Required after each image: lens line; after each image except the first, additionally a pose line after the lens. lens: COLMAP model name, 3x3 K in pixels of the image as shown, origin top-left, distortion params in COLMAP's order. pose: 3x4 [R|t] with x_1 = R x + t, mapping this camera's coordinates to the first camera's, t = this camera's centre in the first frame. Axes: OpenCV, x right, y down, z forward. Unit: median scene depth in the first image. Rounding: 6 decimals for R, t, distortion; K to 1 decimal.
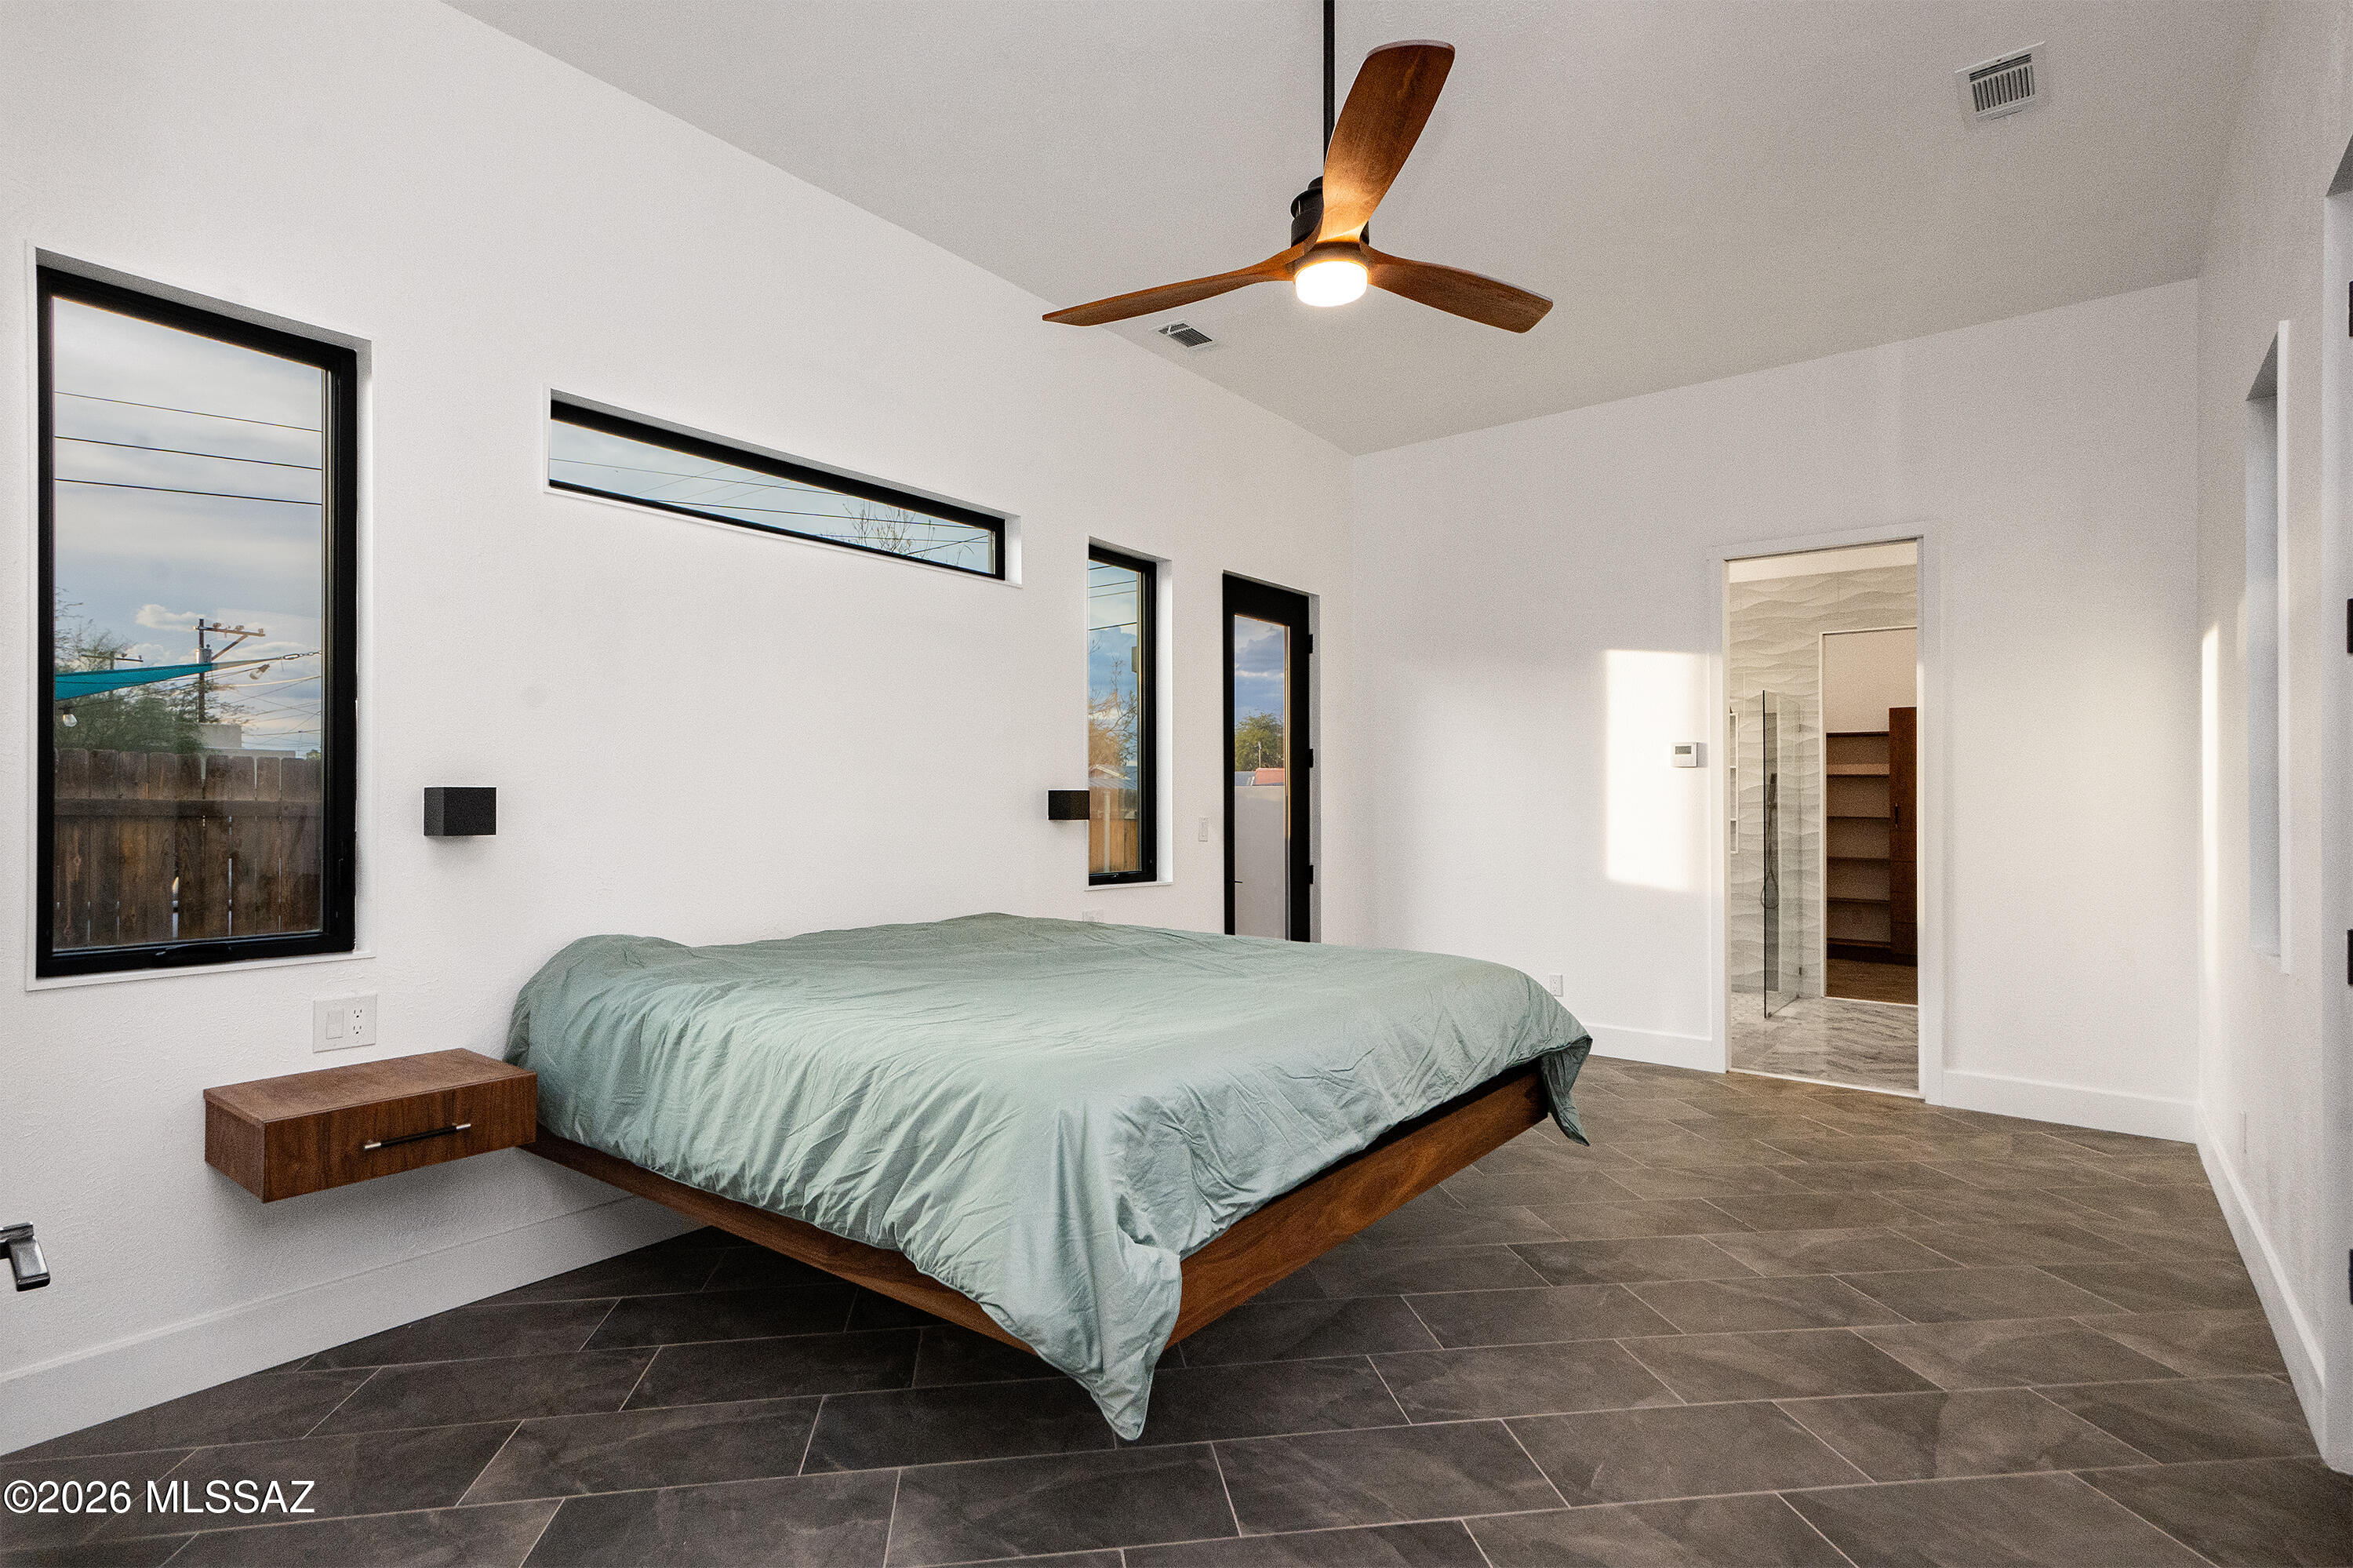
lens RADIAL K [[1196.1, 0, 1174.6], [0, 1196.1, 797.5], [0, 0, 1]] dist [-0.001957, -0.000462]
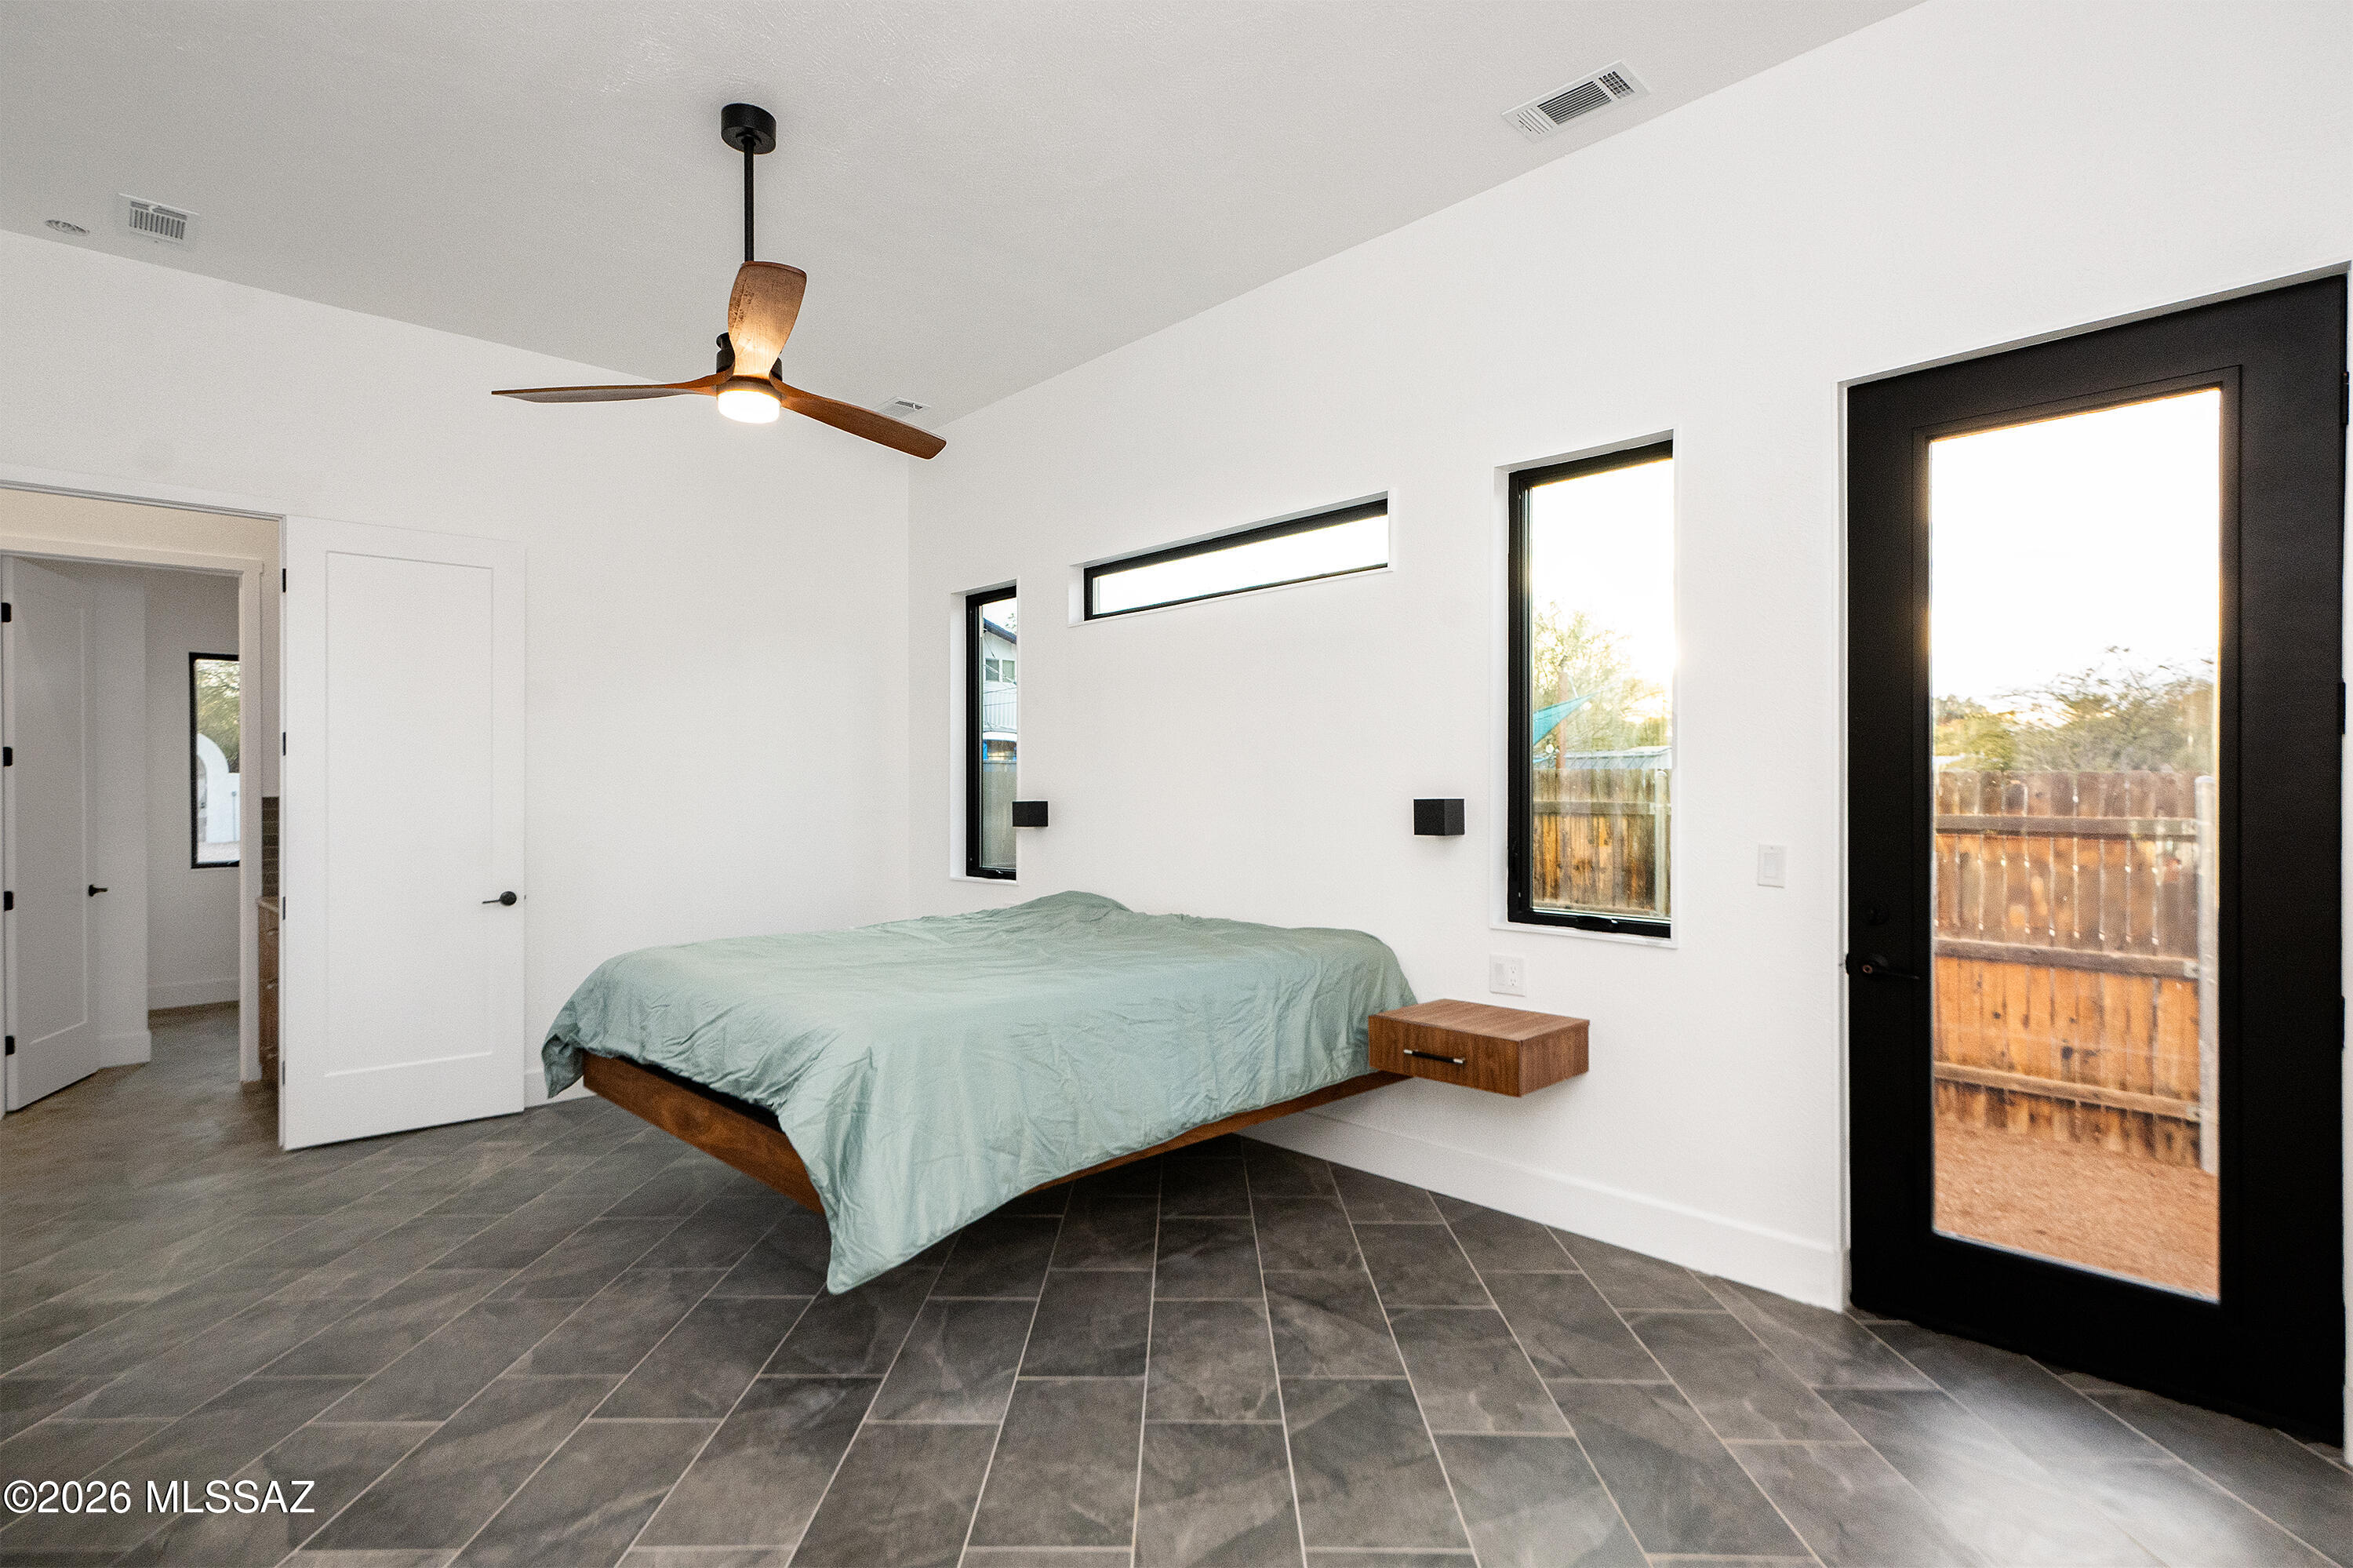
lens RADIAL K [[1196.1, 0, 1177.9], [0, 1196.1, 783.7], [0, 0, 1]] dist [-0.001957, -0.000462]
pose [[-0.180294, -0.009099, -0.983571, 0.764236], [0.005743, 0.999930, -0.010303, -0.009823], [0.983596, -0.007506, -0.180229, 0.992051]]
